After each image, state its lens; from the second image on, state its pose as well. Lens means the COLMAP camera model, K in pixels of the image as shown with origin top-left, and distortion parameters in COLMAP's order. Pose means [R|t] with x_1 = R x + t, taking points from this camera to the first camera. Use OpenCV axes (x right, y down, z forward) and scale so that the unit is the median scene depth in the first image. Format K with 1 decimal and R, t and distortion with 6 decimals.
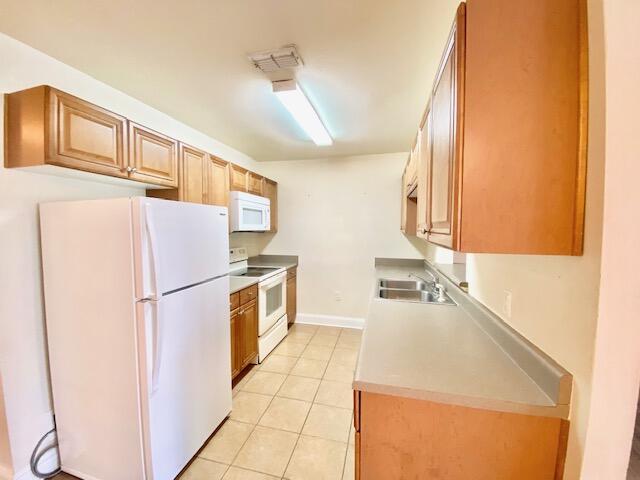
lens RADIAL K [[261.5, 0, 324.6], [0, 261.5, 238.2], [0, 0, 1]] dist [-0.020180, -0.001464]
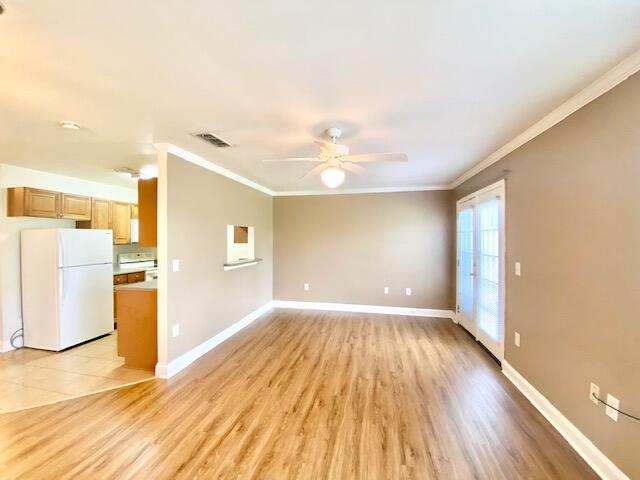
lens RADIAL K [[261.5, 0, 317.7], [0, 261.5, 236.0], [0, 0, 1]] dist [-0.020180, -0.001464]
pose [[0.999732, -0.016515, 0.016236, 1.475069], [0.017361, 0.998421, -0.053432, 0.079846], [-0.015328, 0.053699, 0.998440, -1.283036]]
